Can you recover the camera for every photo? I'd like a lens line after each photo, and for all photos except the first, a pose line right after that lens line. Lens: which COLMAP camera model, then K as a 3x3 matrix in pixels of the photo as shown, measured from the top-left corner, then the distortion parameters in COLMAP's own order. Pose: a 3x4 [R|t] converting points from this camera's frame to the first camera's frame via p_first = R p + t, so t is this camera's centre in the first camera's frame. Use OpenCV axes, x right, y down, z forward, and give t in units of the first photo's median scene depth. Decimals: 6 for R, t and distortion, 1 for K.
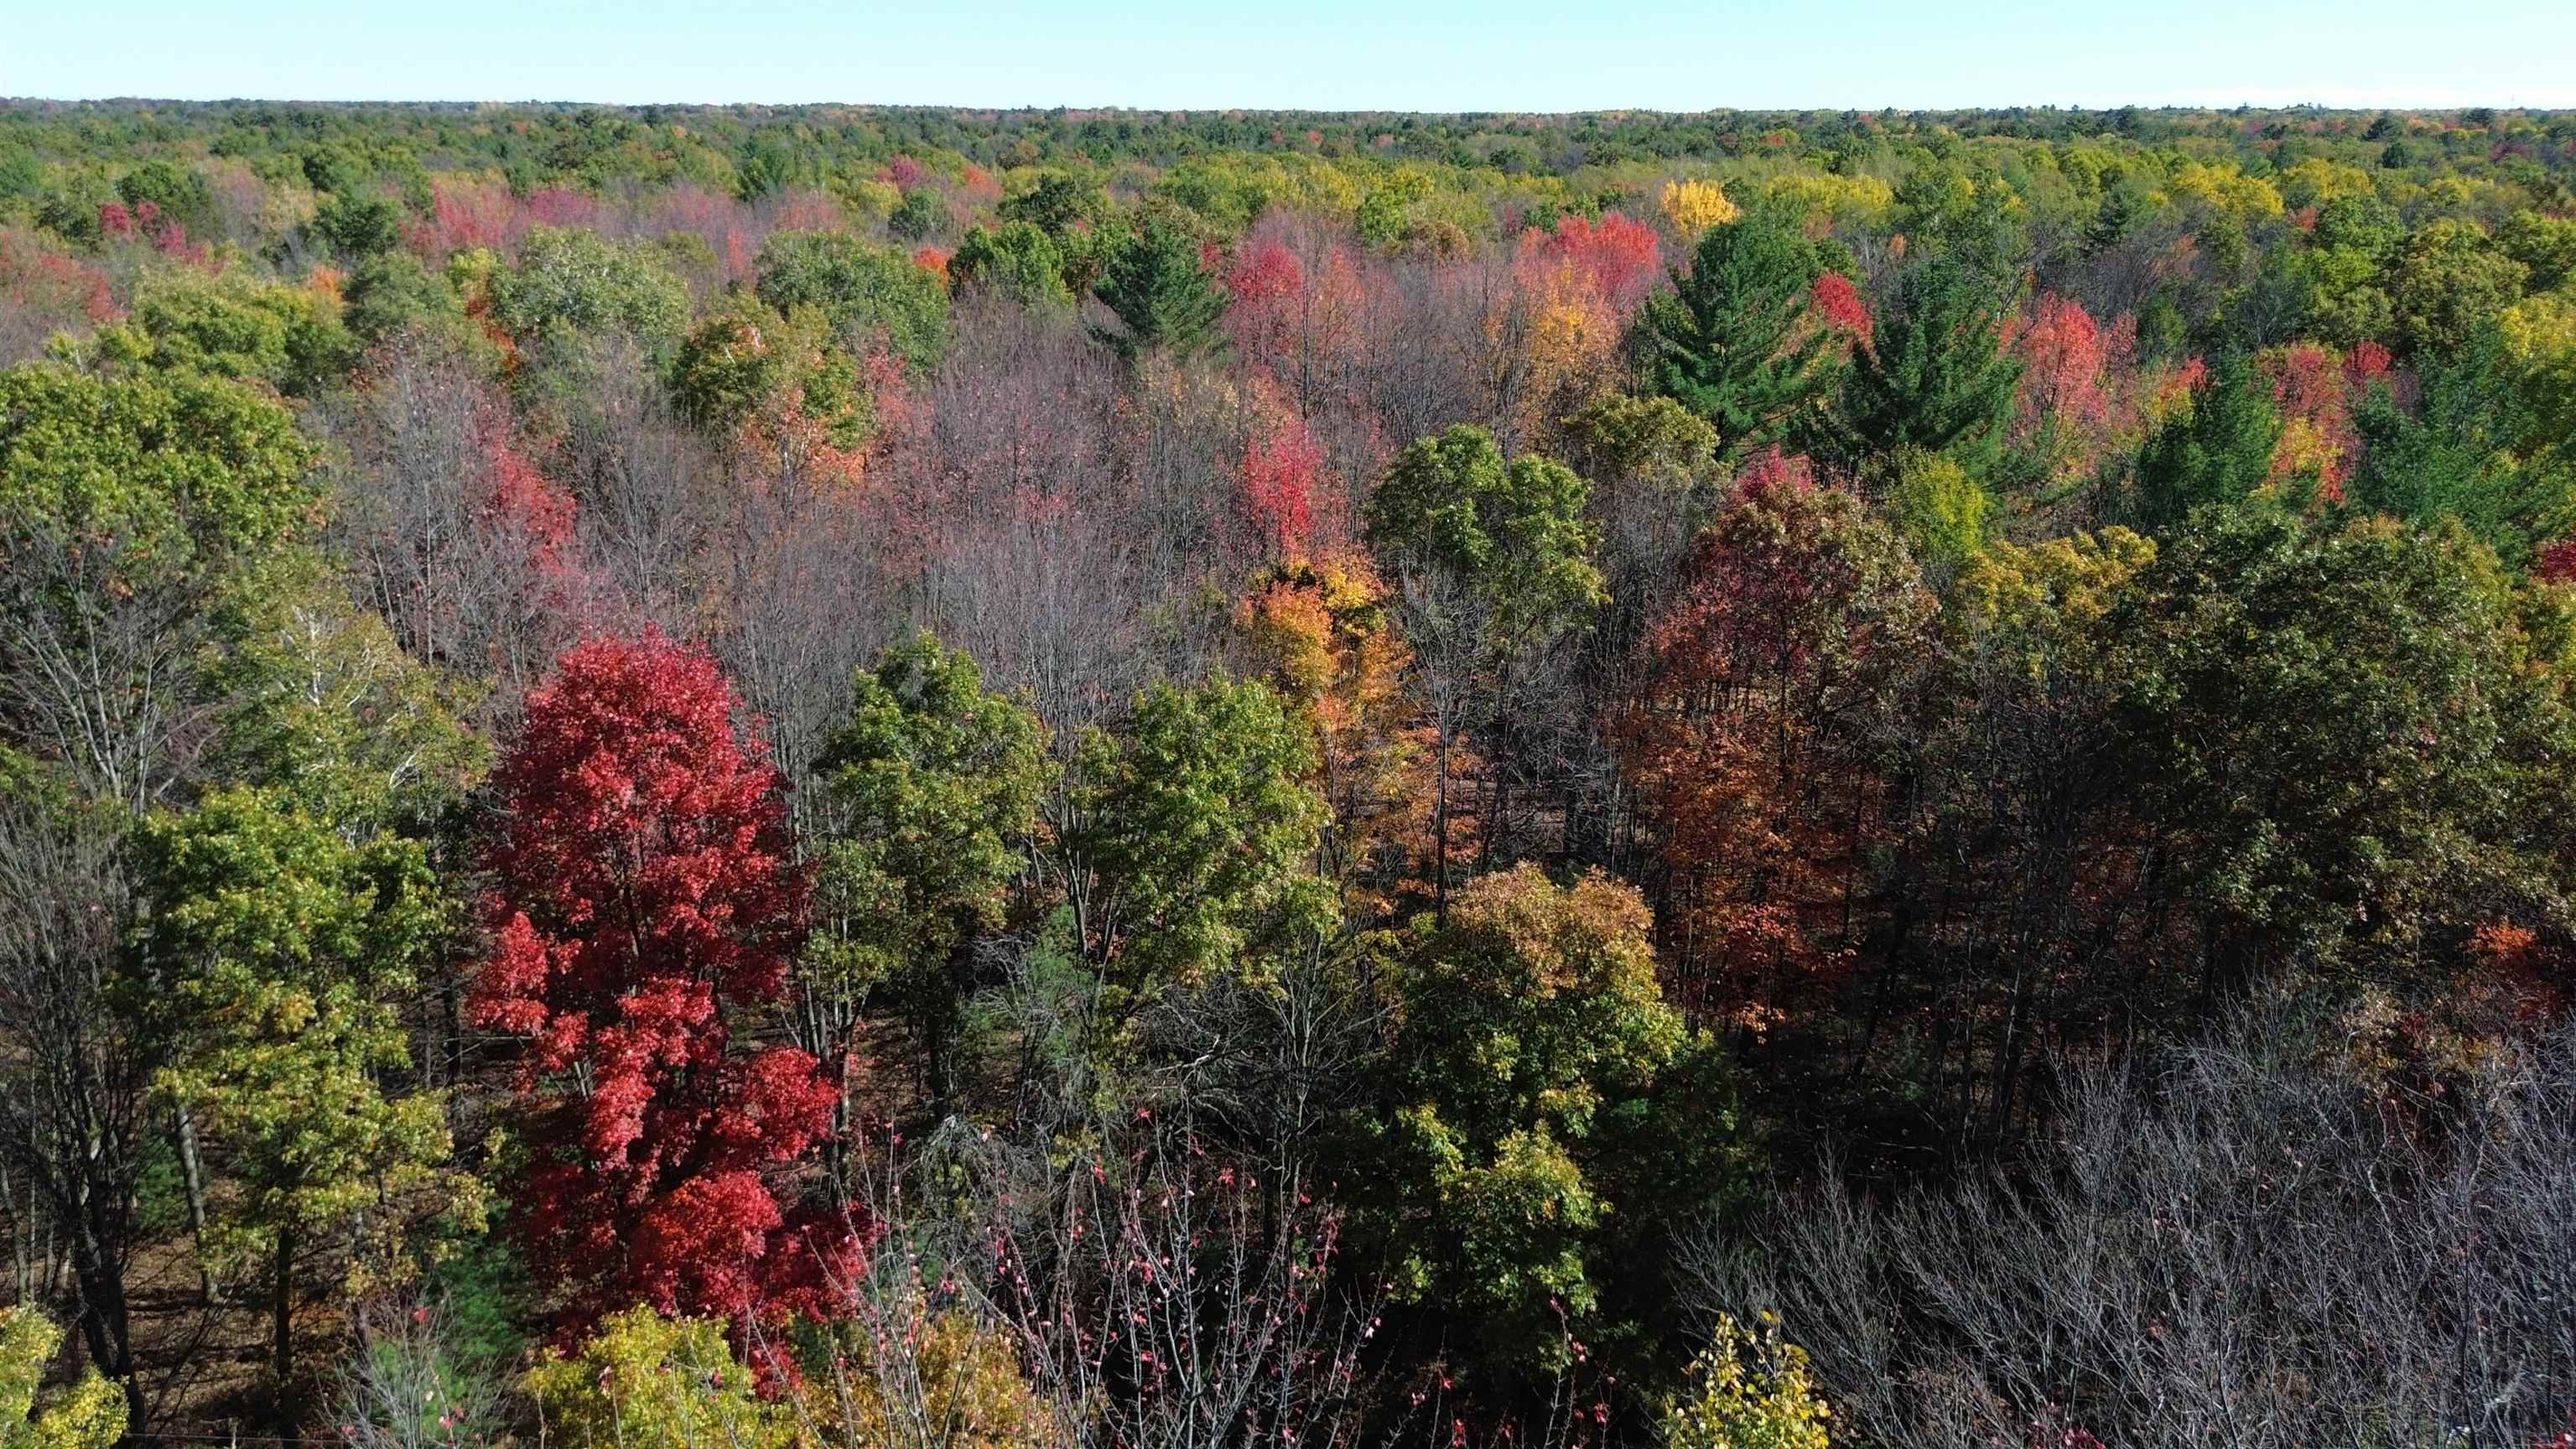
lens RADIAL K [[1843.1, 0, 1289.5], [0, 1843.1, 740.5], [0, 0, 1]] dist [0.065672, -0.068972]
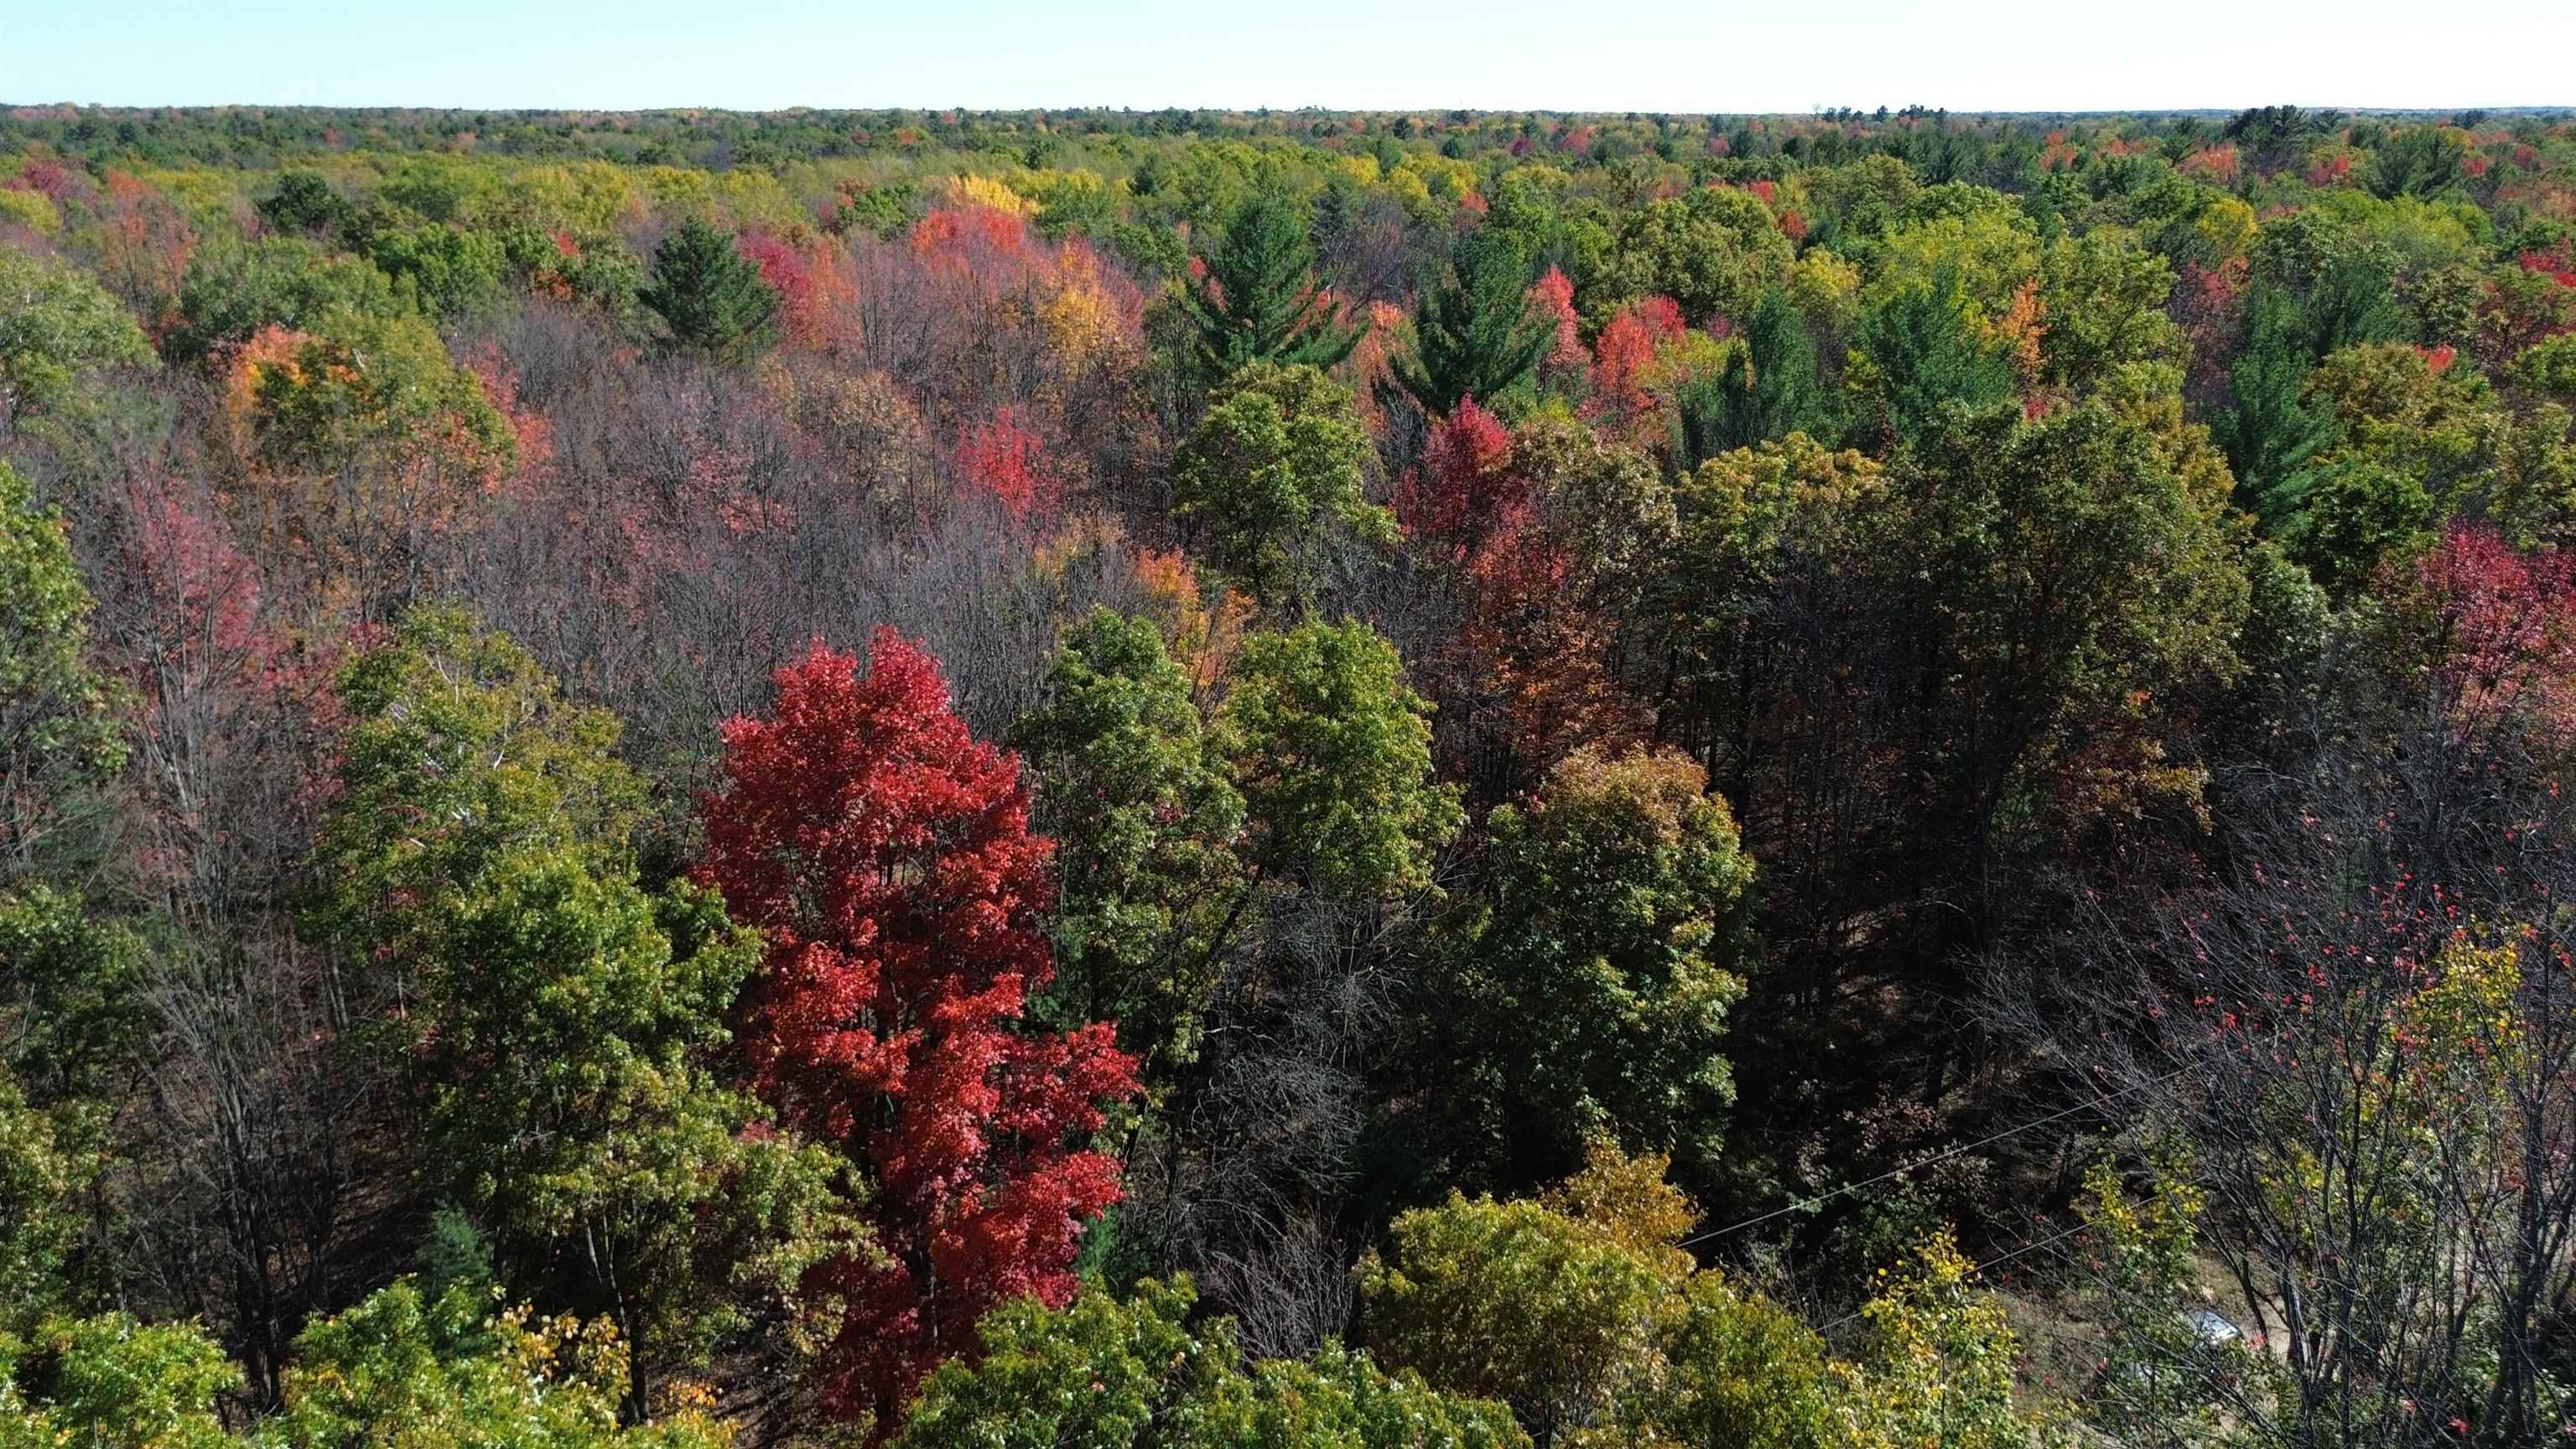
lens RADIAL K [[1843.1, 0, 1289.5], [0, 1843.1, 740.5], [0, 0, 1]] dist [0.065672, -0.068972]
pose [[0.891557, -0.149219, 0.427620, -0.237449], [0.148991, 0.988246, 0.034216, -0.002351], [-0.427700, 0.033206, 0.903311, 0.014967]]
